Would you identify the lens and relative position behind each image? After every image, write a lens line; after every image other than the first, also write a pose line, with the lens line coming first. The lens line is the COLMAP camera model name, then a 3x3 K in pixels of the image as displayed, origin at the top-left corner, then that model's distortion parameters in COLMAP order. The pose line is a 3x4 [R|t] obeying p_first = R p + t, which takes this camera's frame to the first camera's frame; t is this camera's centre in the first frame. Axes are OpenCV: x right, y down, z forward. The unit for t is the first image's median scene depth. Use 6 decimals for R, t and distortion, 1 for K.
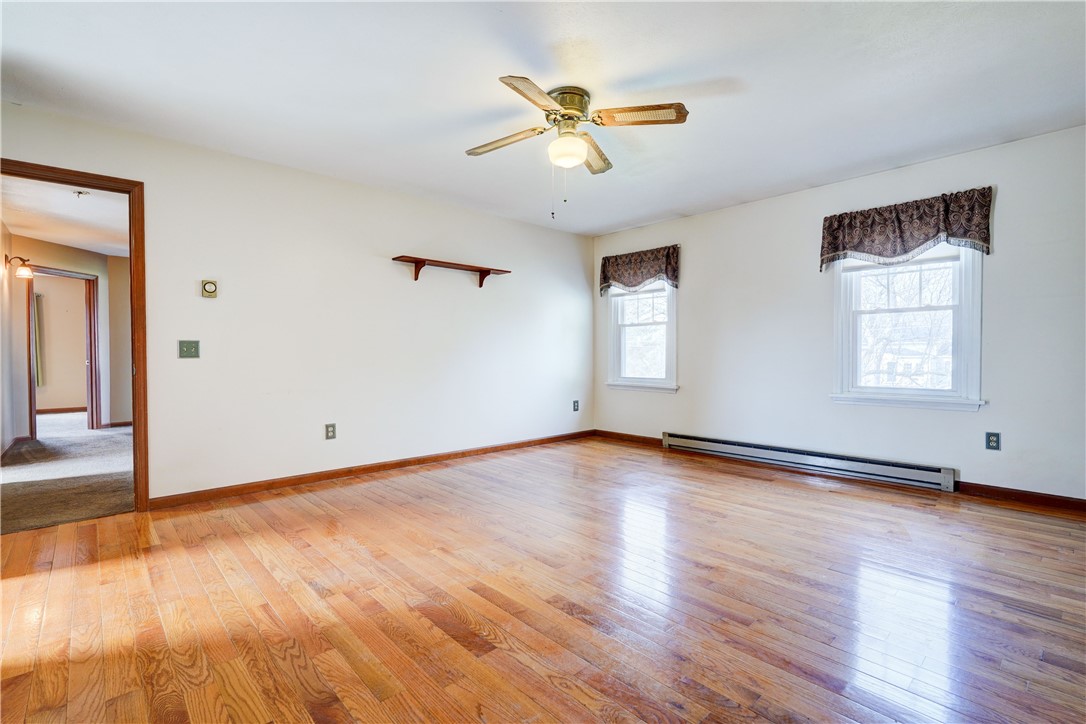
lens RADIAL K [[502.9, 0, 546.8], [0, 502.9, 363.3], [0, 0, 1]] dist [-0.009446, -0.000297]
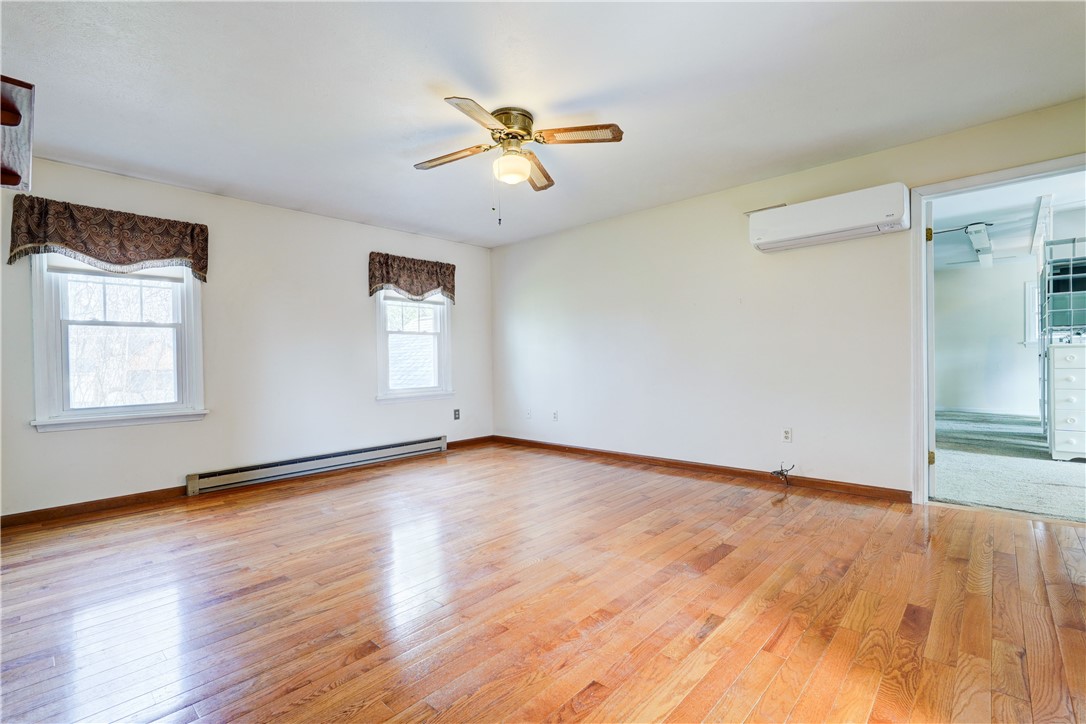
lens RADIAL K [[492.0, 0, 543.0], [0, 492.0, 362.0], [0, 0, 1]] dist [-0.018291, 0.000649]
pose [[-0.080957, 0.002749, 0.996714, -0.724636], [0.038281, 0.999267, 0.000353, -0.010839], [-0.995982, 0.038184, -0.081003, 0.760427]]
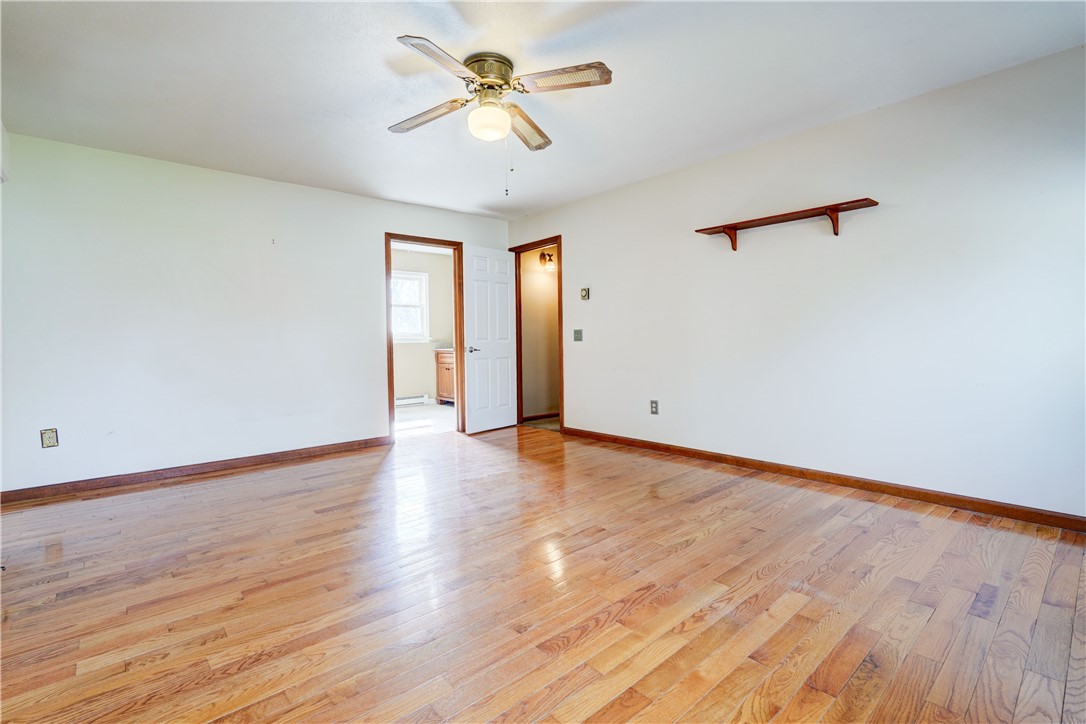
lens RADIAL K [[490.9, 0, 532.5], [0, 490.9, 357.8], [0, 0, 1]] dist [-0.004972, 0.000099]
pose [[-0.032241, 0.039455, -0.998701, 0.699500], [-0.005928, 0.999195, 0.039666, -0.016200], [0.999463, 0.007199, -0.031981, 0.813961]]
